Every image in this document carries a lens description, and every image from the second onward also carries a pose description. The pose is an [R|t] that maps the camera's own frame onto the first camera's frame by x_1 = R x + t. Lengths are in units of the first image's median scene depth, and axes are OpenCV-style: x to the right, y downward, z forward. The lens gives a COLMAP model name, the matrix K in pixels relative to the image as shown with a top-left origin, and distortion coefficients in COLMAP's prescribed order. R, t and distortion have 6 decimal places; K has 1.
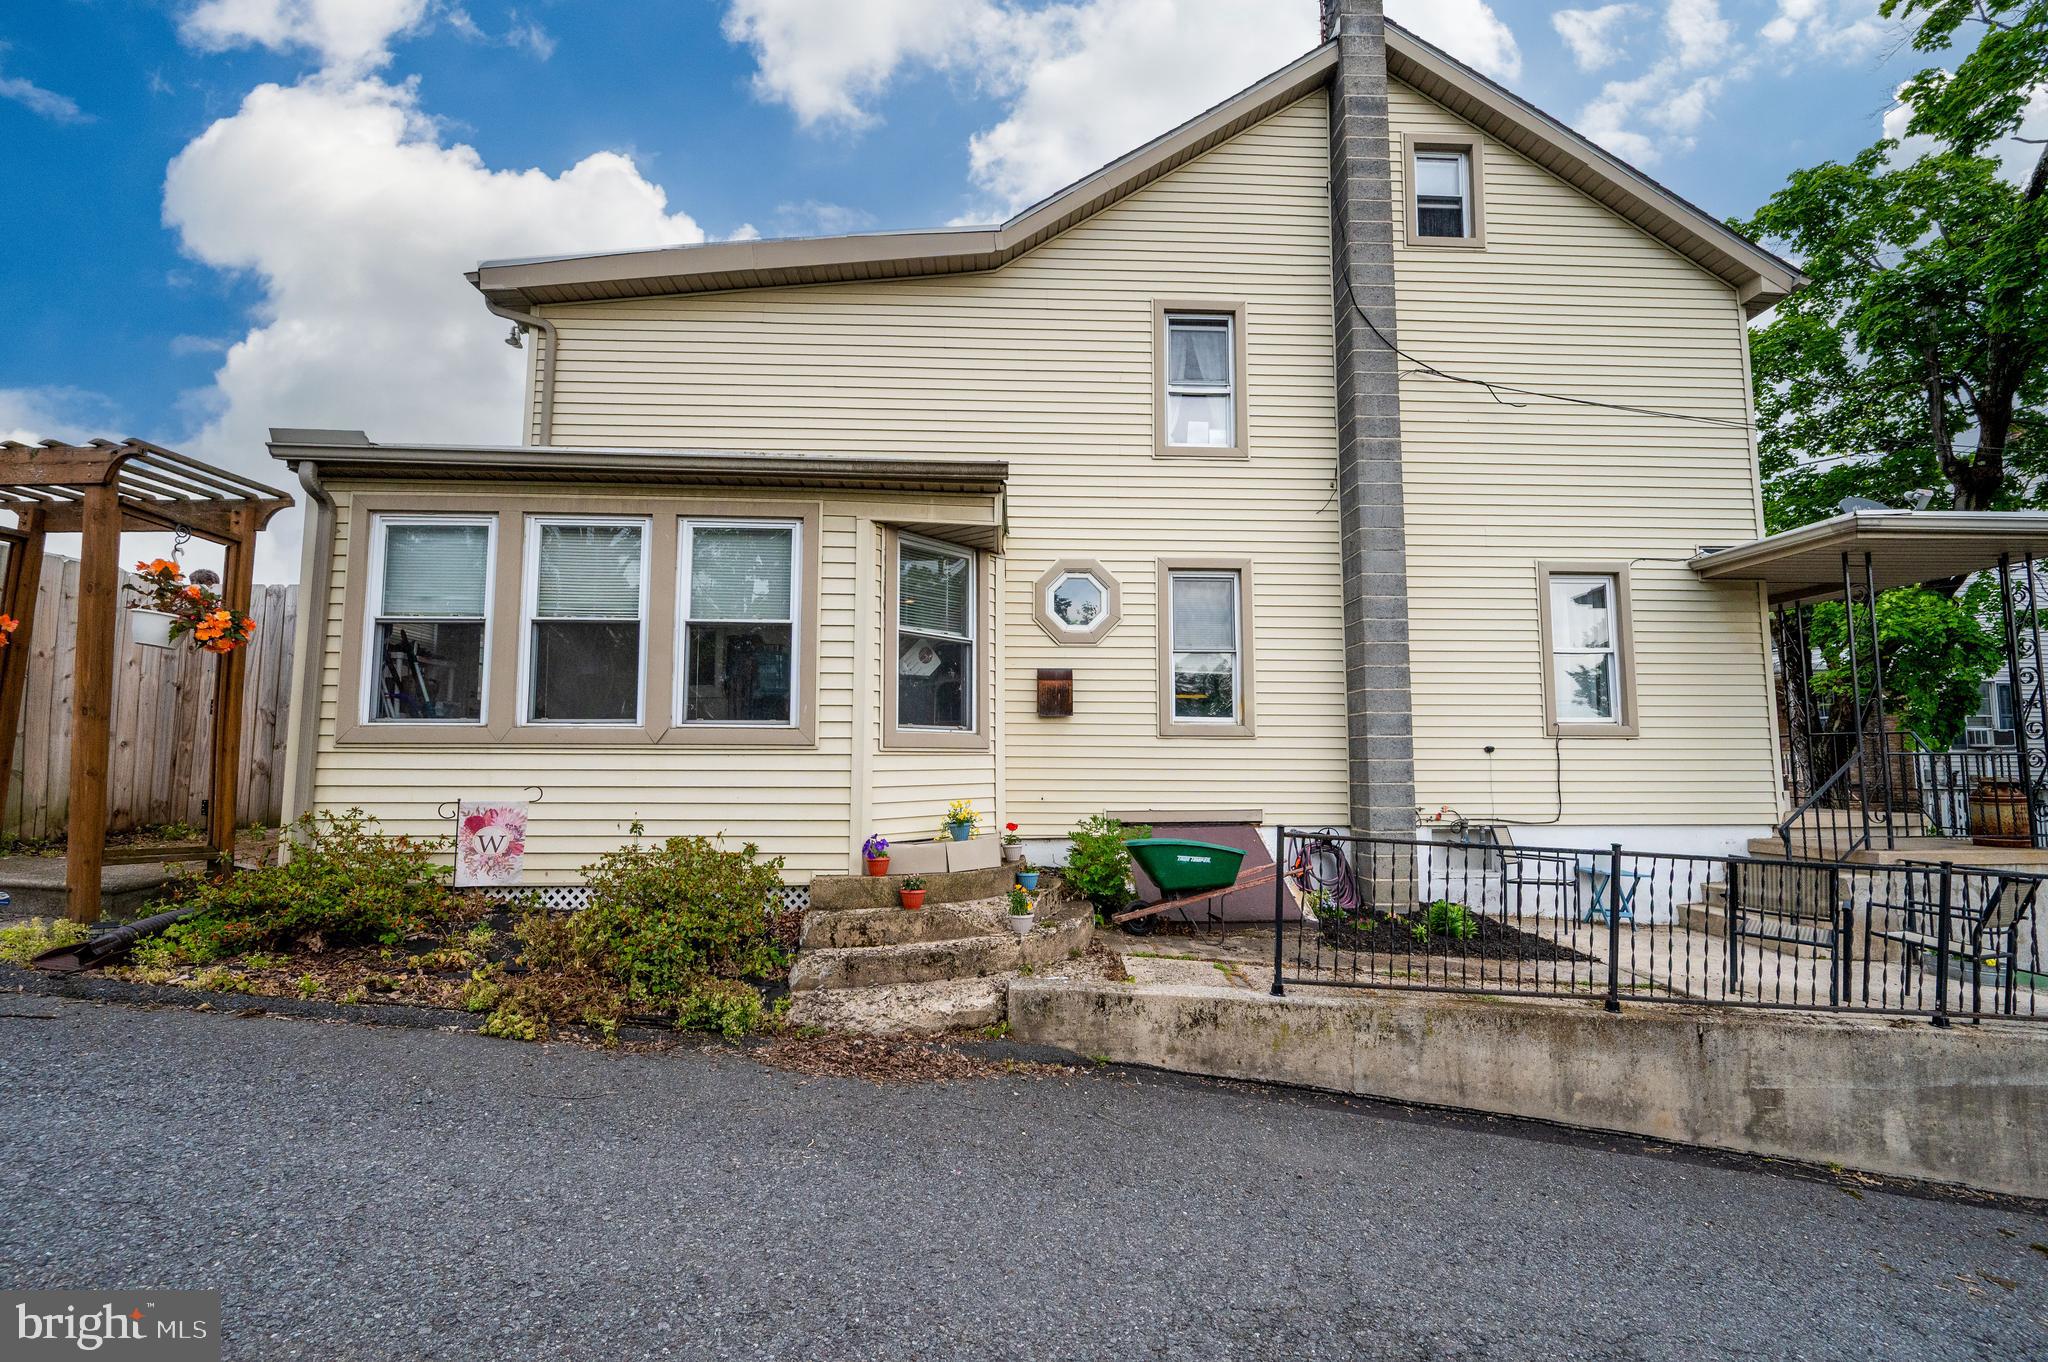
lens RADIAL K [[855.4, 0, 1032.8], [0, 855.4, 689.3], [0, 0, 1]] dist [-0.001621, 0.000223]
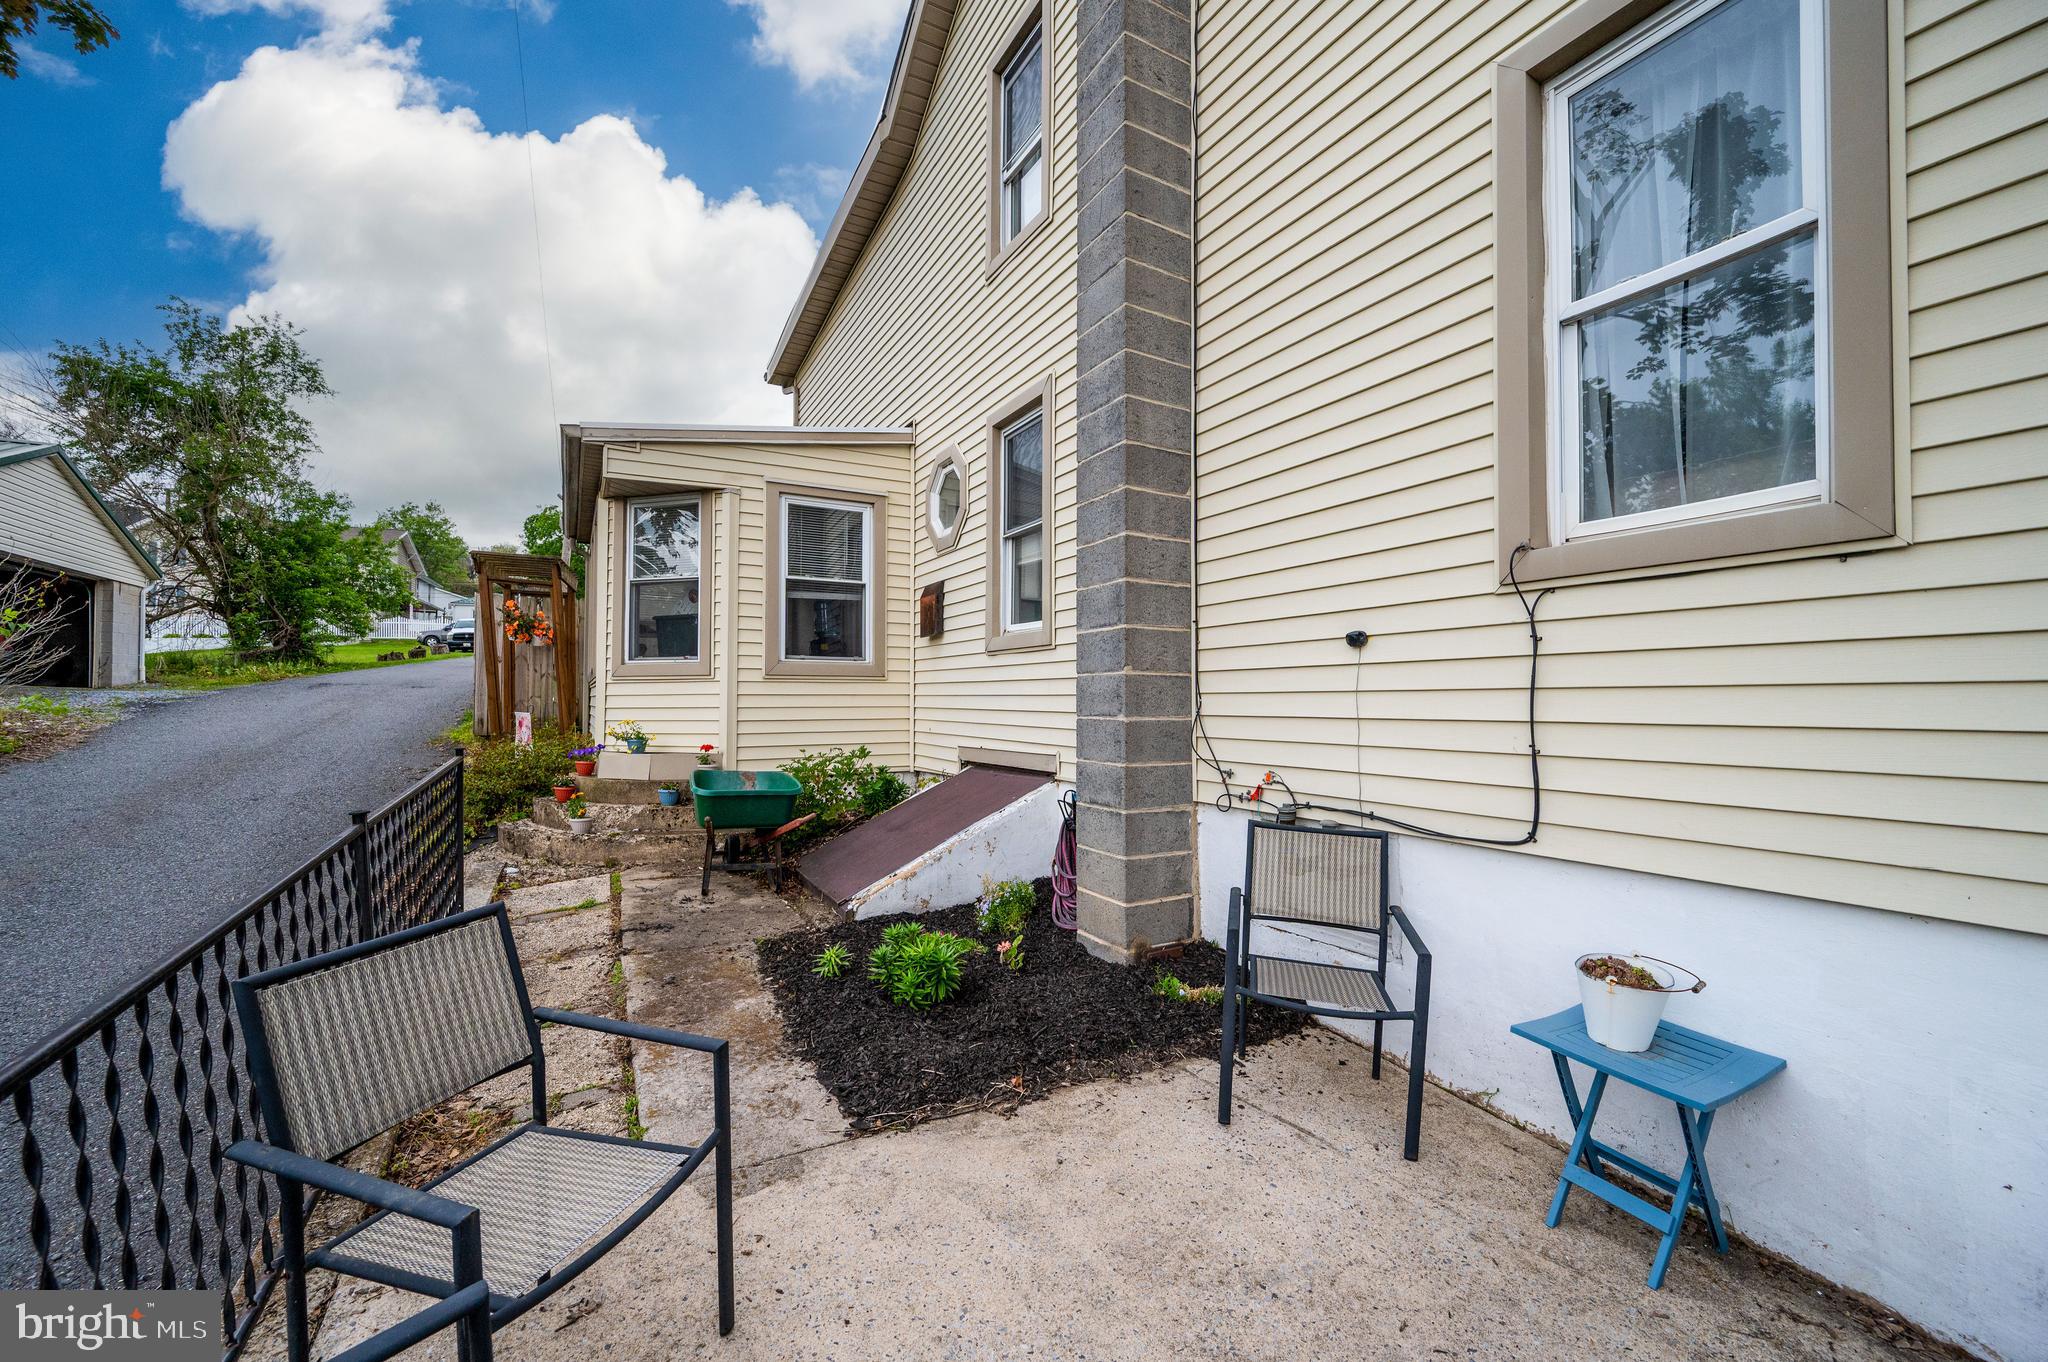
lens RADIAL K [[812.0, 0, 1024.1], [0, 812.0, 697.7], [0, 0, 1]] dist [-0.001807, -0.000199]
pose [[0.446908, -0.006721, -0.894555, 0.811228], [0.071378, 0.997052, 0.028168, 0.076773], [0.891728, -0.076440, 0.446070, 0.698483]]
